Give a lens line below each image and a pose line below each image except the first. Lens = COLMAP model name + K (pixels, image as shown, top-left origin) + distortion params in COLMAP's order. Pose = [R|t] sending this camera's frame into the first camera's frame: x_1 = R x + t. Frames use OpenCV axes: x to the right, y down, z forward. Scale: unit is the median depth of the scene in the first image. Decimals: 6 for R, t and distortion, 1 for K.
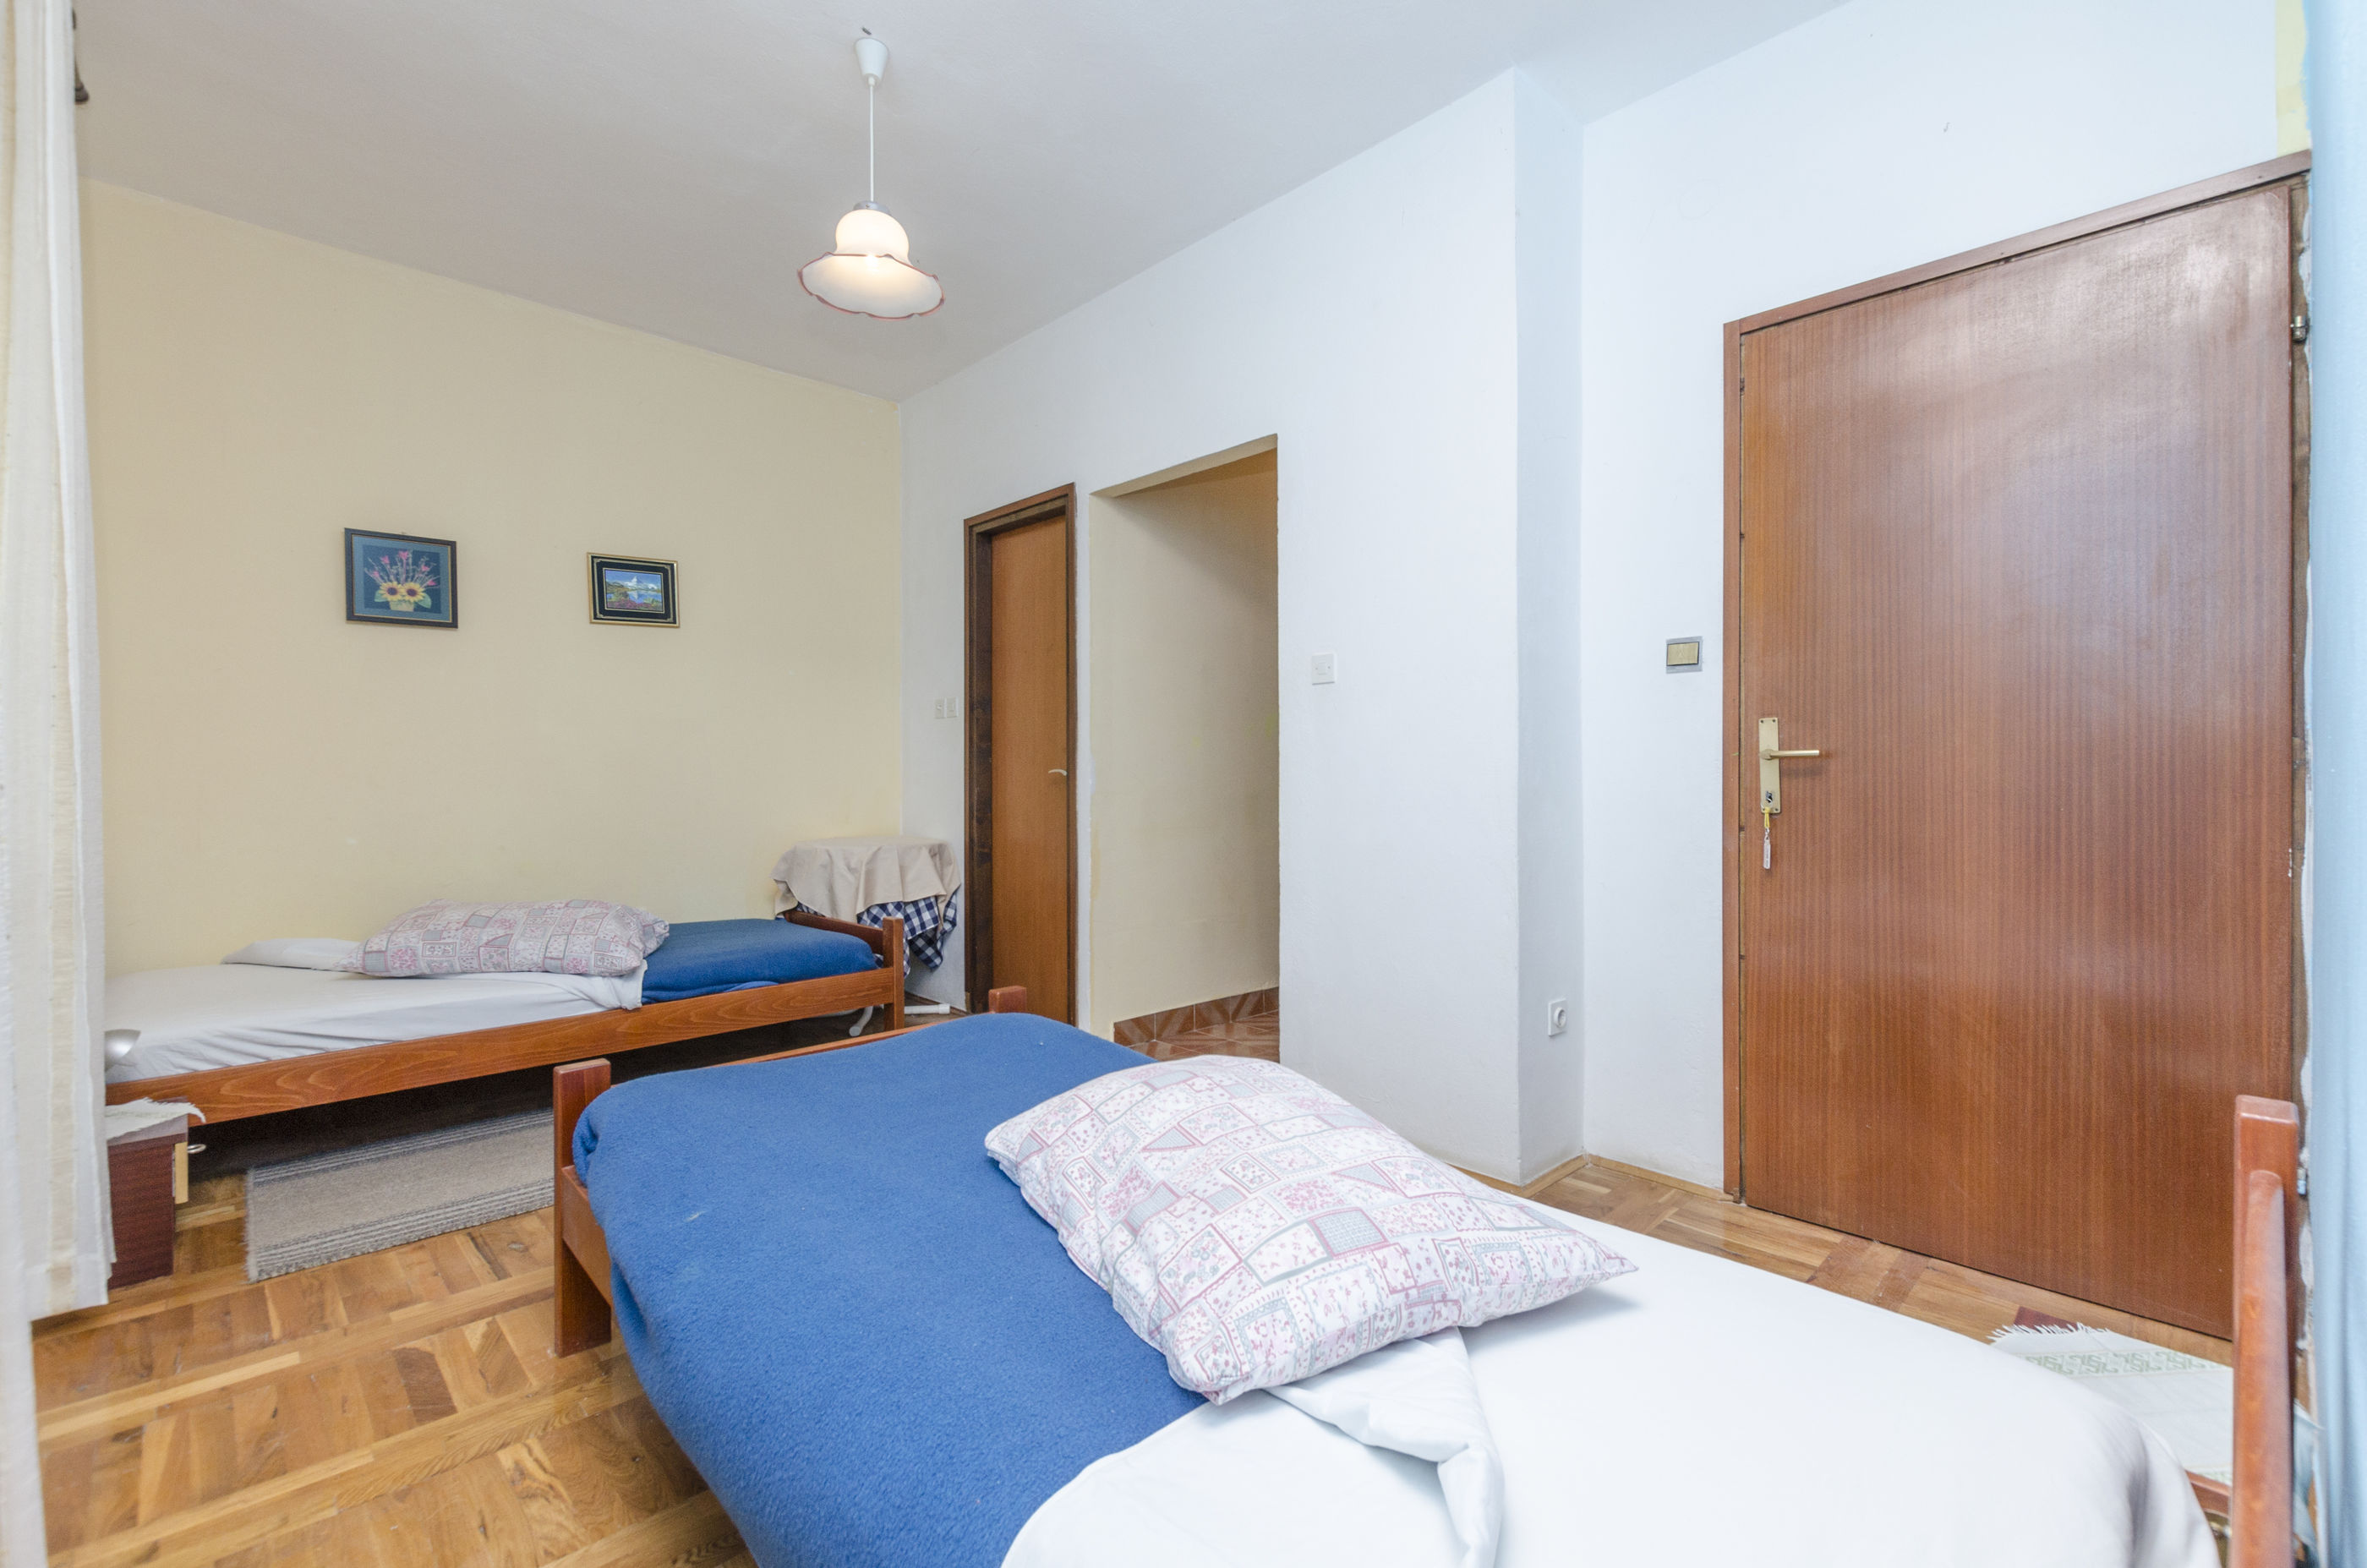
lens RADIAL K [[1031.5, 0, 1196.7], [0, 1031.5, 785.3], [0, 0, 1]] dist [0.000887, -0.001529]
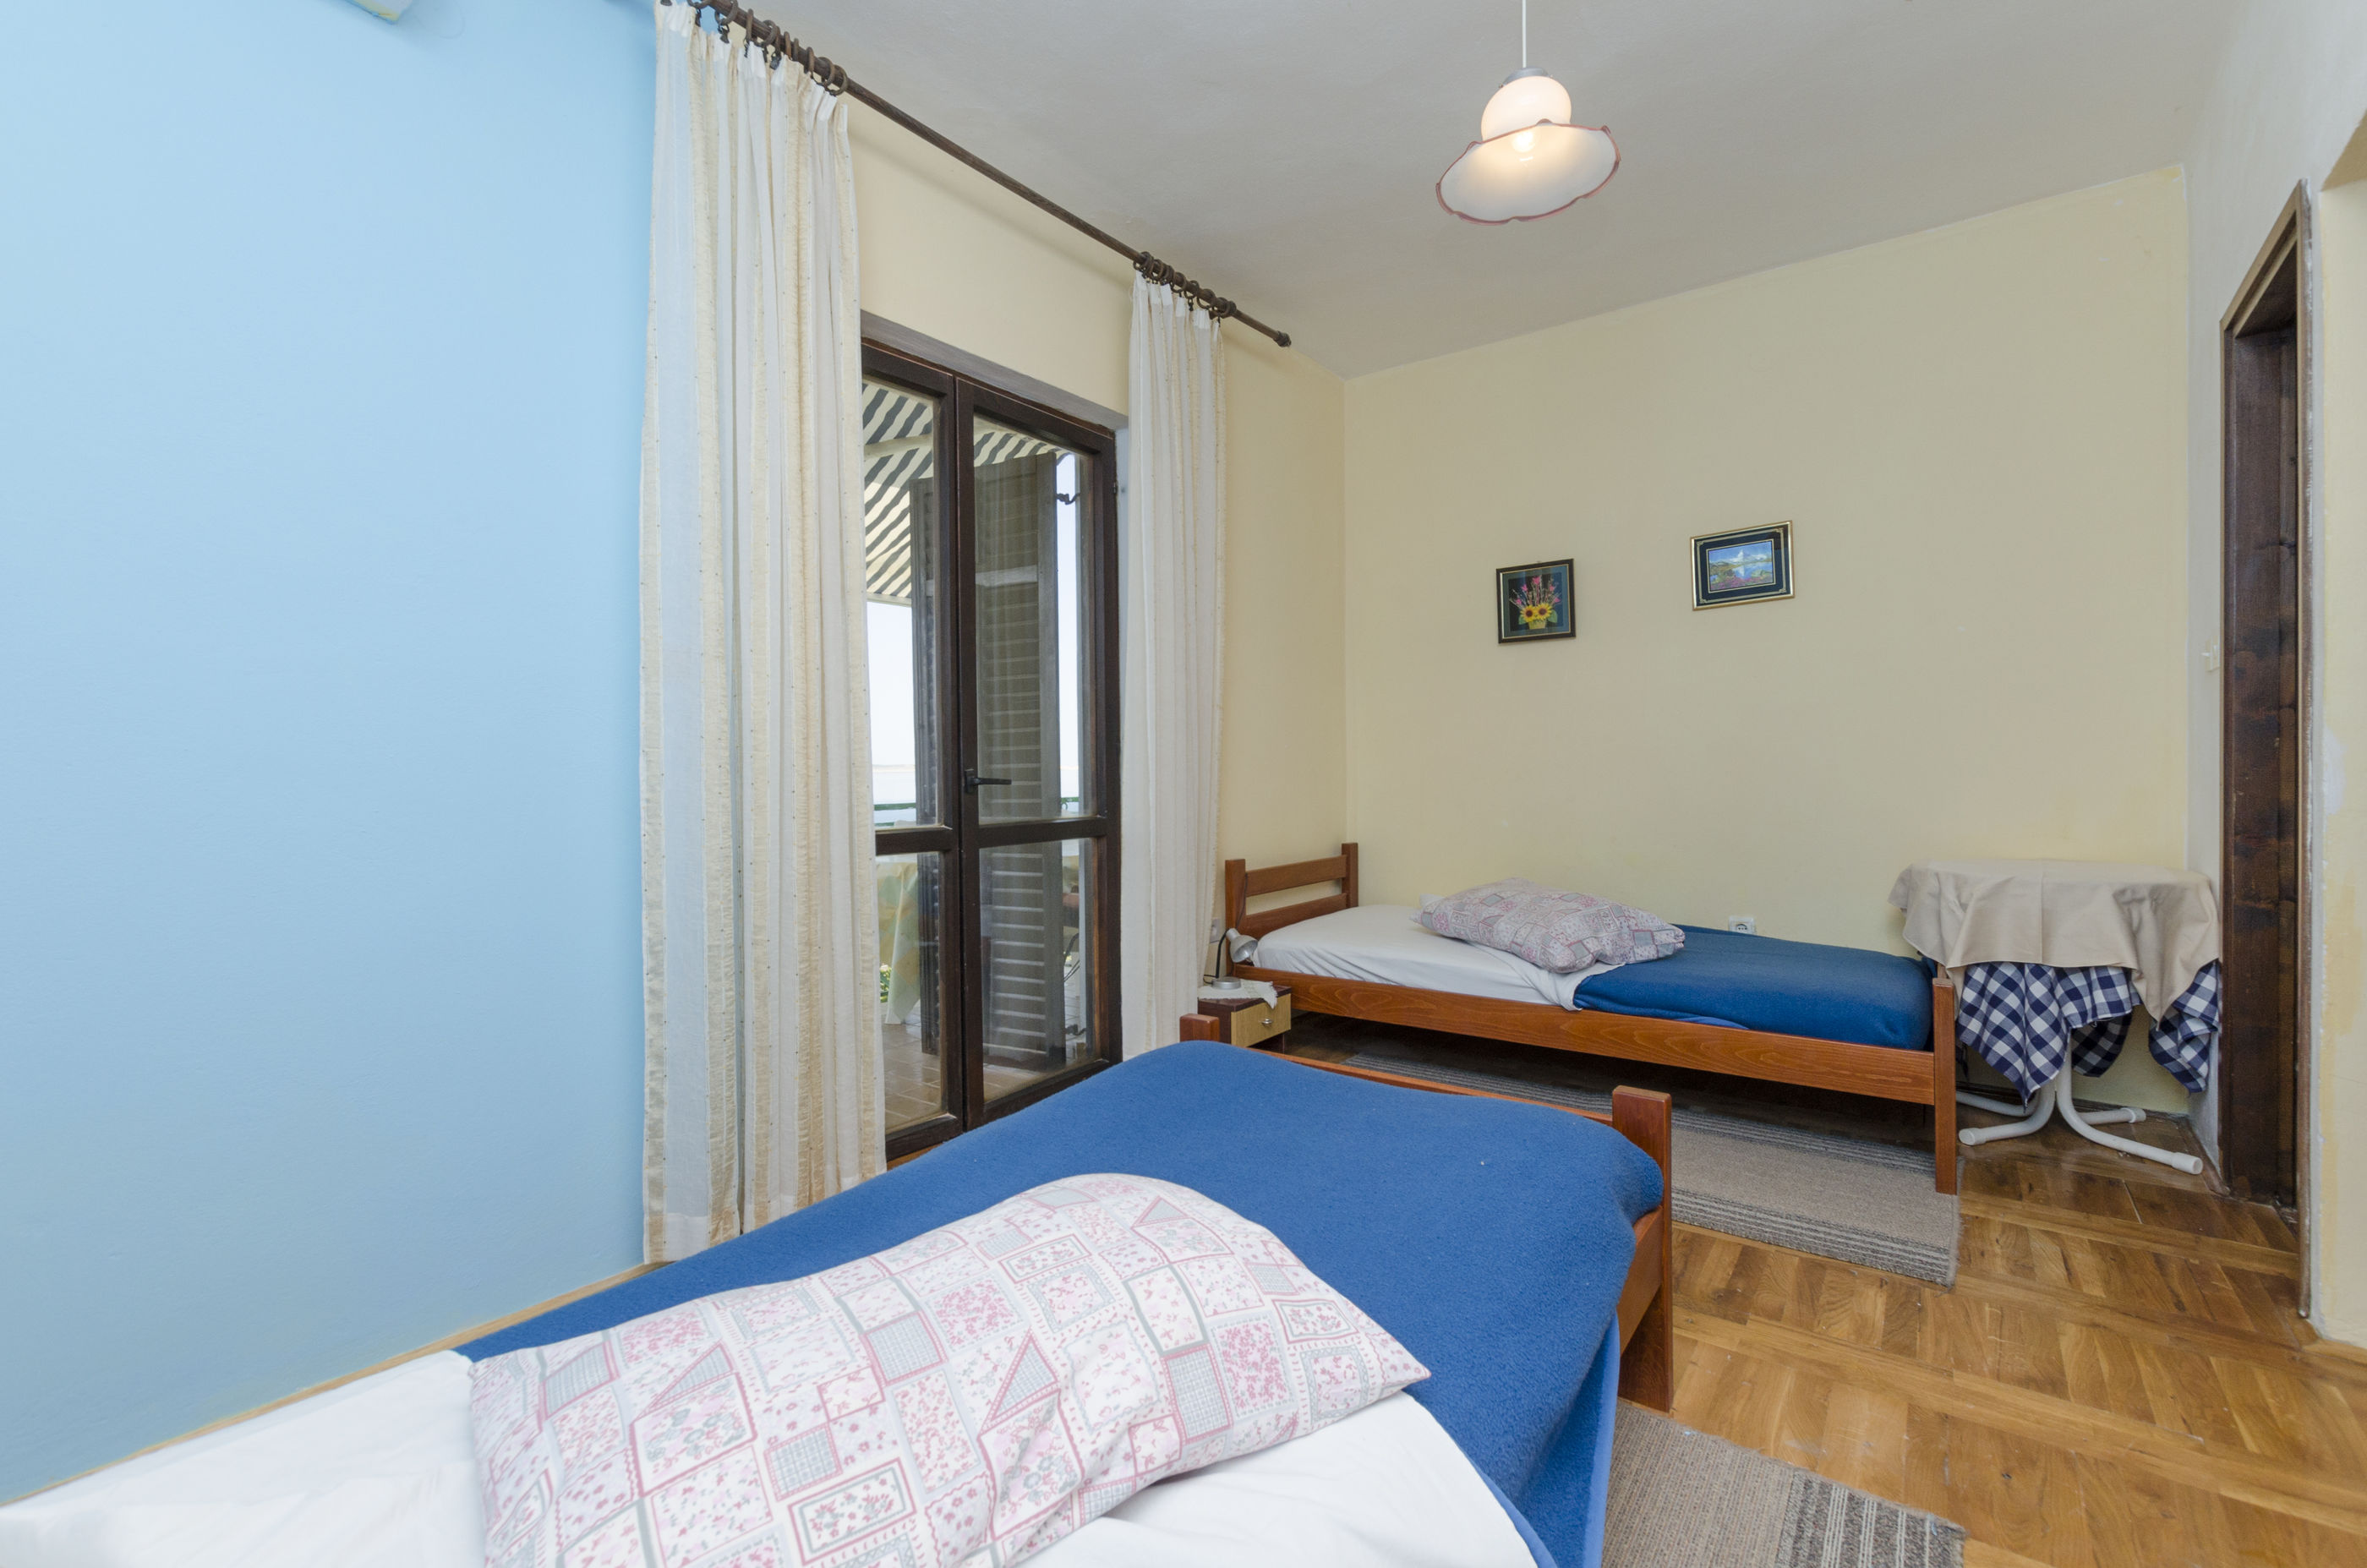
lens RADIAL K [[1031.5, 0, 1200.8], [0, 1031.5, 786.8], [0, 0, 1]] dist [0.000887, -0.001529]
pose [[0.150469, 0.019627, -0.988420, 0.320540], [-0.003753, 0.999807, 0.019281, -0.011460], [0.988608, 0.000809, 0.150514, 0.440809]]
